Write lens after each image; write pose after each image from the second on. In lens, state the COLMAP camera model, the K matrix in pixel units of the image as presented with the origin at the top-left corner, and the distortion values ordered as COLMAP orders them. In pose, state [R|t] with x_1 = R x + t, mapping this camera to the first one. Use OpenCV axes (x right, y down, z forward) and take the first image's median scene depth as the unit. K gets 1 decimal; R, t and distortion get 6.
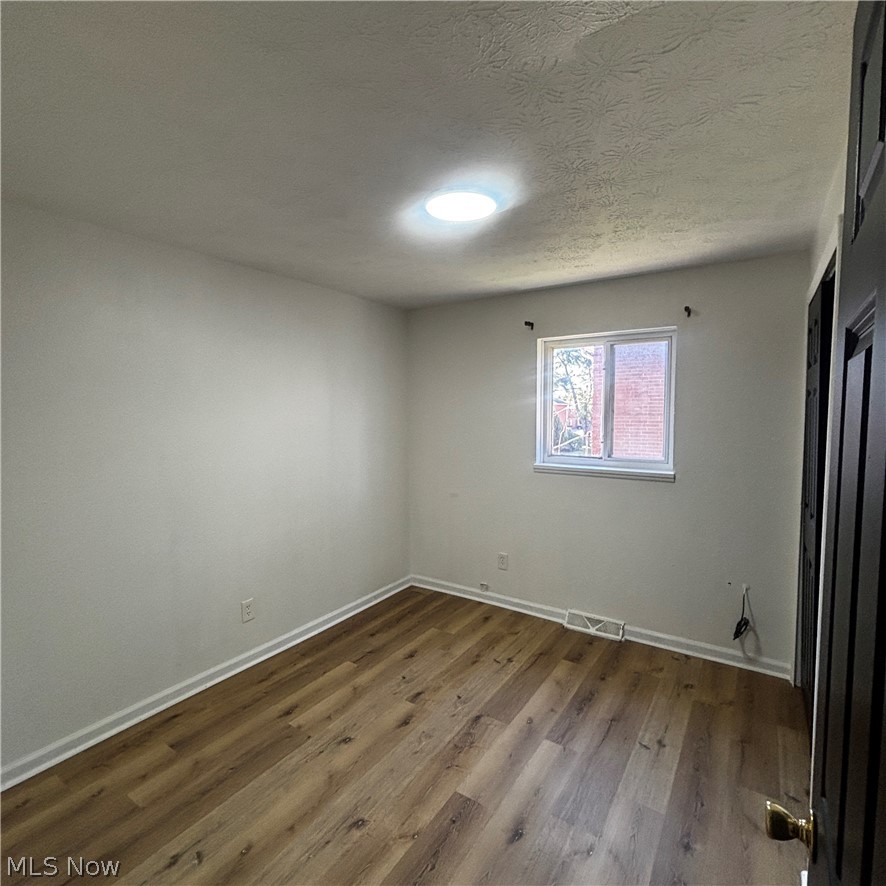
lens RADIAL K [[484.7, 0, 443.0], [0, 484.7, 443.0], [0, 0, 1]] dist [-0.007347, -0.000924]
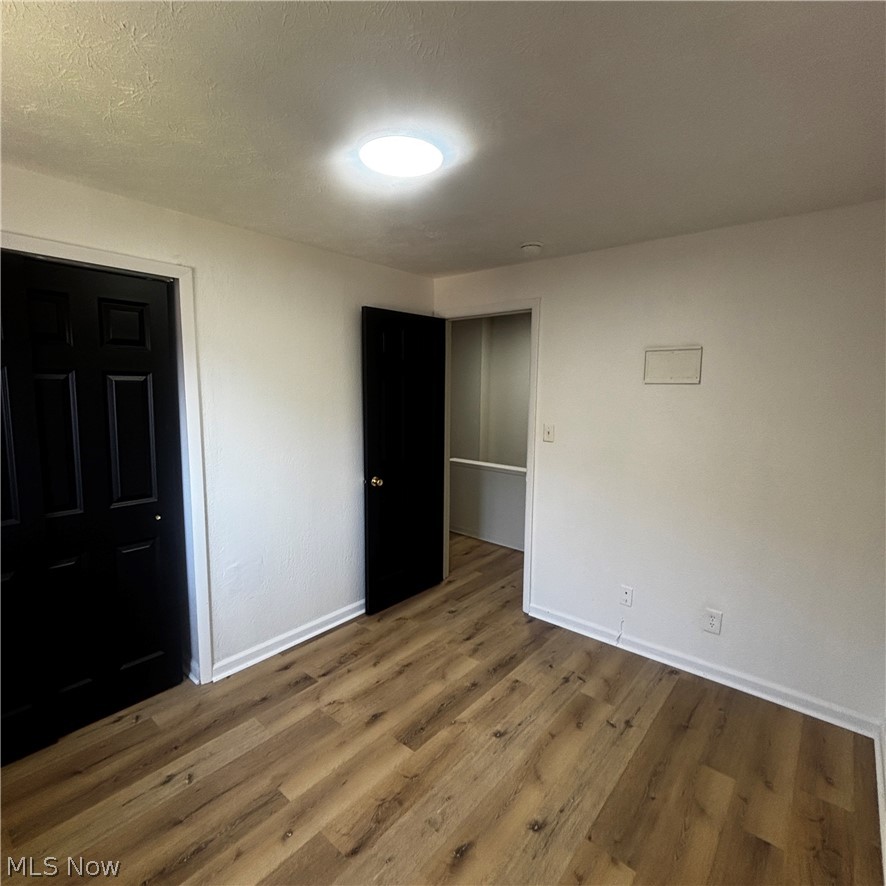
lens RADIAL K [[484.7, 0, 443.0], [0, 484.7, 443.0], [0, 0, 1]] dist [-0.007347, -0.000924]
pose [[-0.993632, -0.027601, 0.109237, -0.132171], [-0.006034, 0.981175, 0.193025, -0.157416], [-0.112509, 0.191137, -0.975094, 1.868054]]
